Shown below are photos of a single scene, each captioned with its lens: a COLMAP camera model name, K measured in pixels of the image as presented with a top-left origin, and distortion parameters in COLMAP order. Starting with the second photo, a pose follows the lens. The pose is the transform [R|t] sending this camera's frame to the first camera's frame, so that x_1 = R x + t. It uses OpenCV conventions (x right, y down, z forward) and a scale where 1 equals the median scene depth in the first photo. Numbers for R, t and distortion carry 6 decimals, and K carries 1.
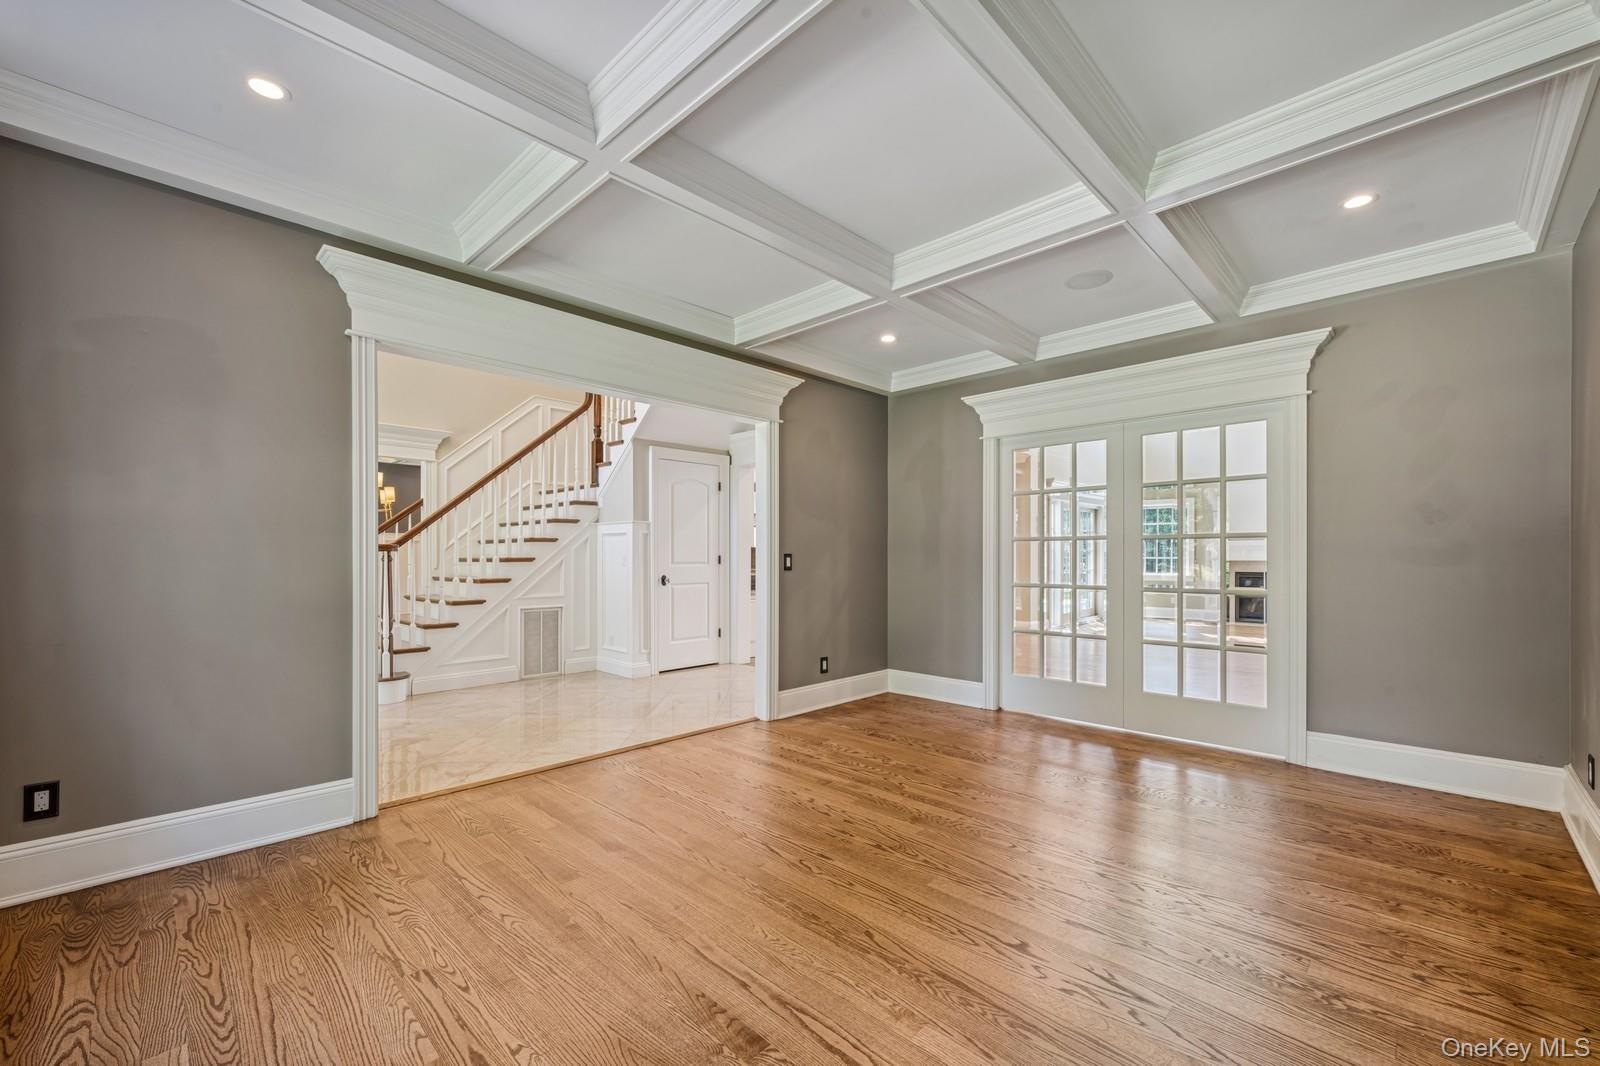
lens RADIAL K [[645.9, 0, 778.5], [0, 645.9, 553.8], [0, 0, 1]] dist [-0.000949, -0.000193]
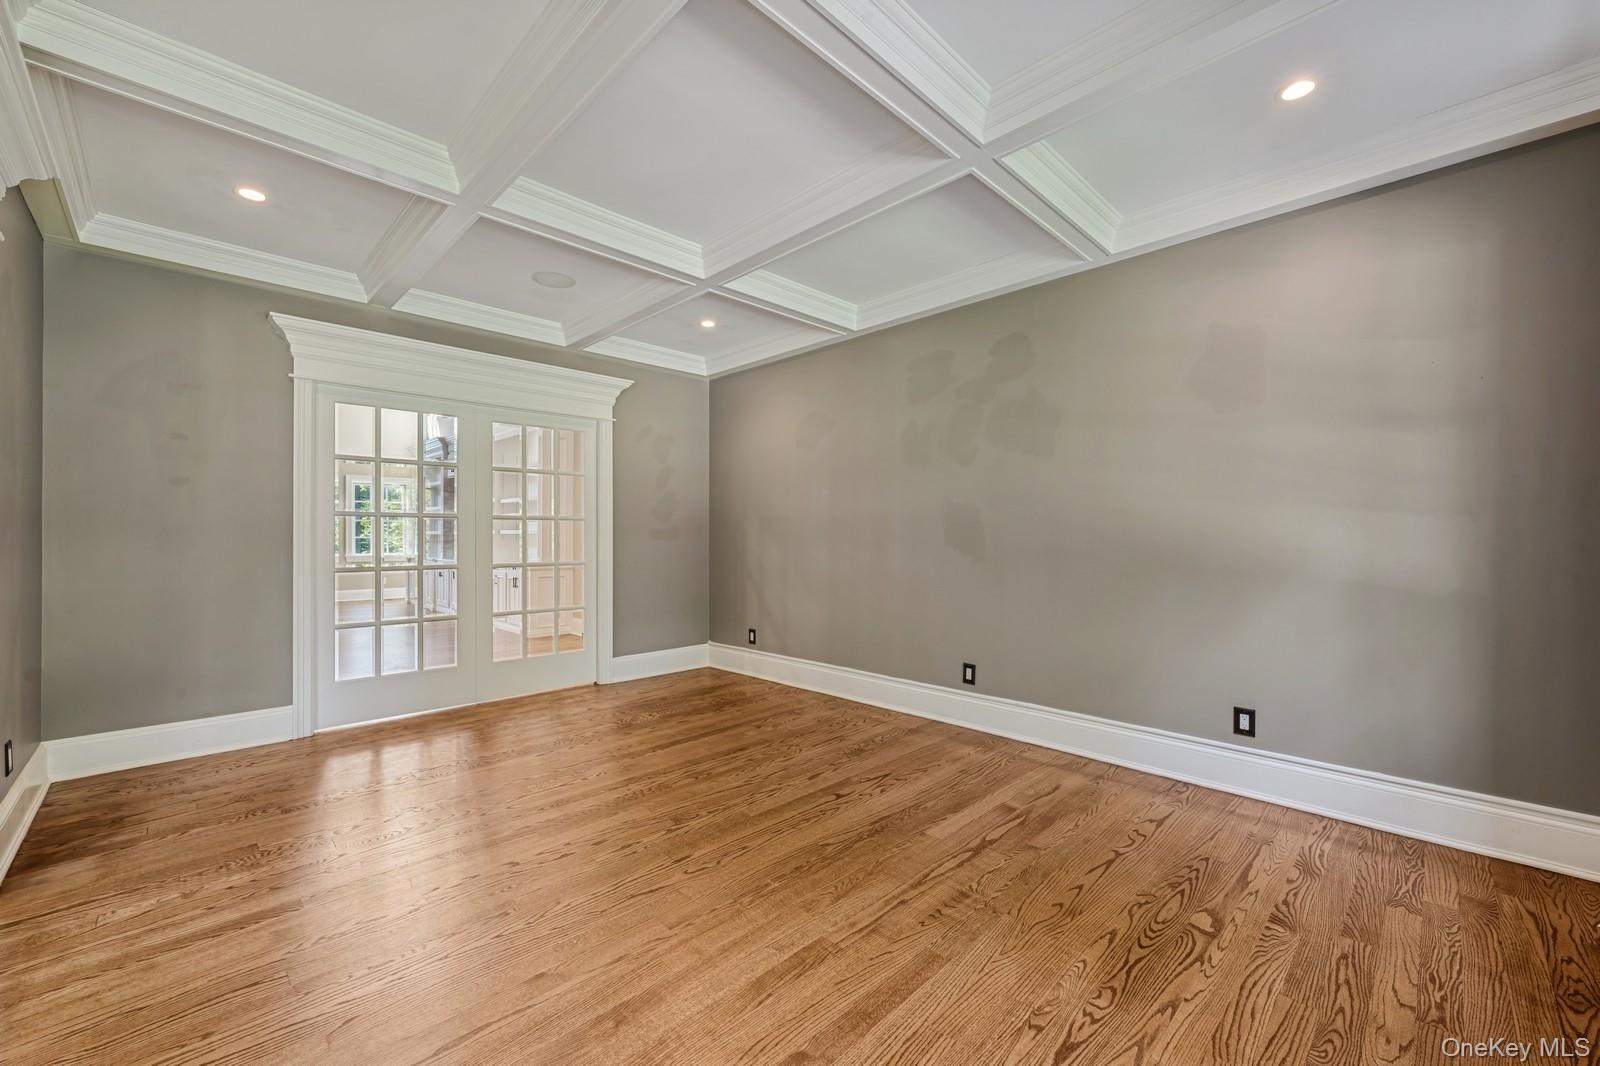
lens RADIAL K [[645.9, 0, 798.2], [0, 645.9, 536.8], [0, 0, 1]] dist [-0.000949, -0.000193]
pose [[-0.000507, -0.003800, 0.999993, -0.600880], [-0.005402, 0.999978, 0.003797, 0.000157], [-0.999985, -0.005400, -0.000528, 0.586222]]
